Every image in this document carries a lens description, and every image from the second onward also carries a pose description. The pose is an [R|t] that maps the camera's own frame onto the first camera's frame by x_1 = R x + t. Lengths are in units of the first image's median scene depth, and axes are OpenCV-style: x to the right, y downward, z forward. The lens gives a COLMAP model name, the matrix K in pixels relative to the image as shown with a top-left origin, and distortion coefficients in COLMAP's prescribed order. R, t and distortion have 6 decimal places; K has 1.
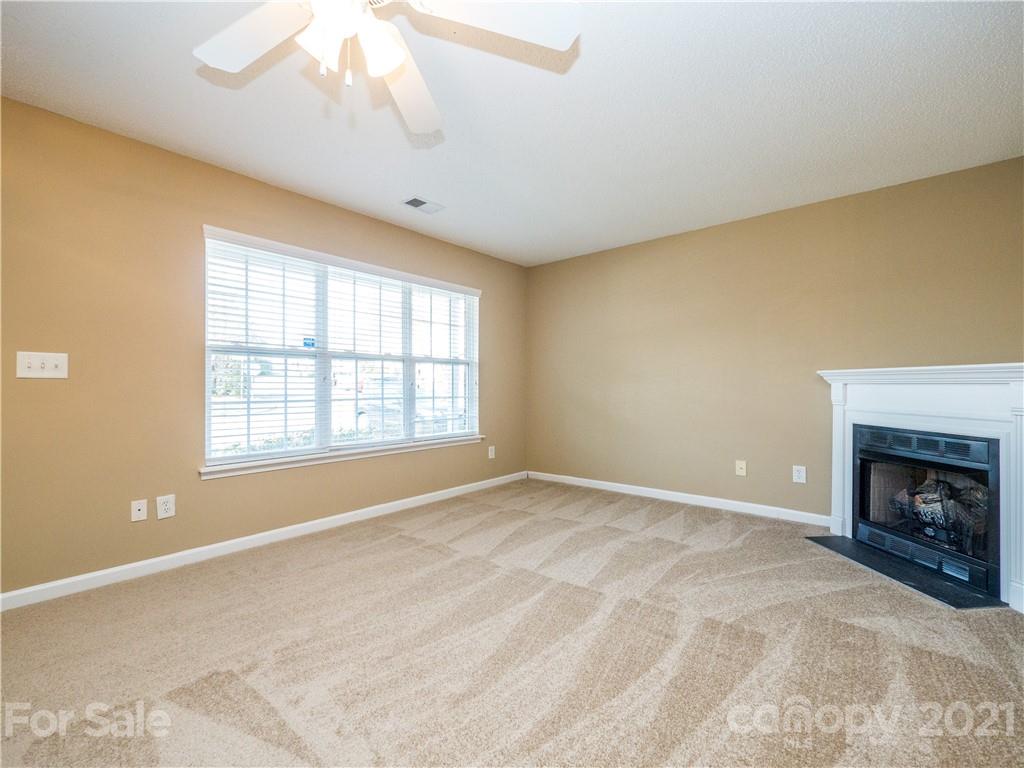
lens RADIAL K [[428.0, 0, 511.4], [0, 428.0, 389.4], [0, 0, 1]] dist [-0.004004, -0.003395]
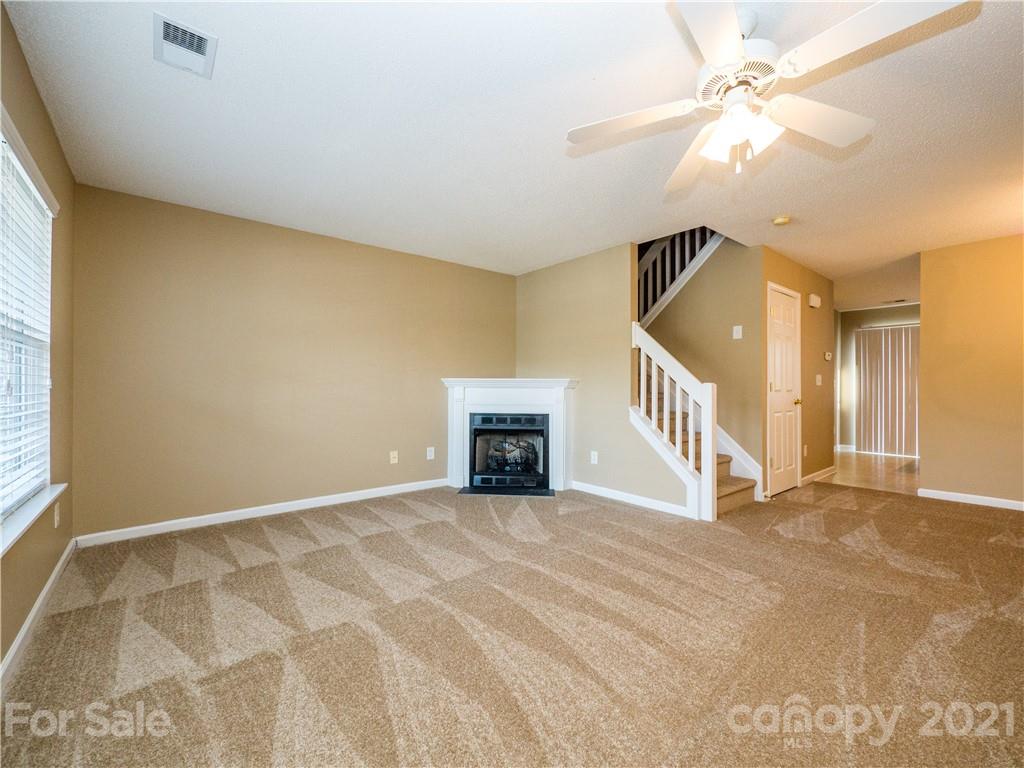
lens RADIAL K [[428.0, 0, 512.2], [0, 428.0, 391.1], [0, 0, 1]] dist [-0.004004, -0.003395]
pose [[0.182706, -0.006237, 0.983148, -0.723038], [0.006167, 0.999967, 0.005198, -0.007418], [-0.983148, 0.005113, 0.182739, 0.562017]]
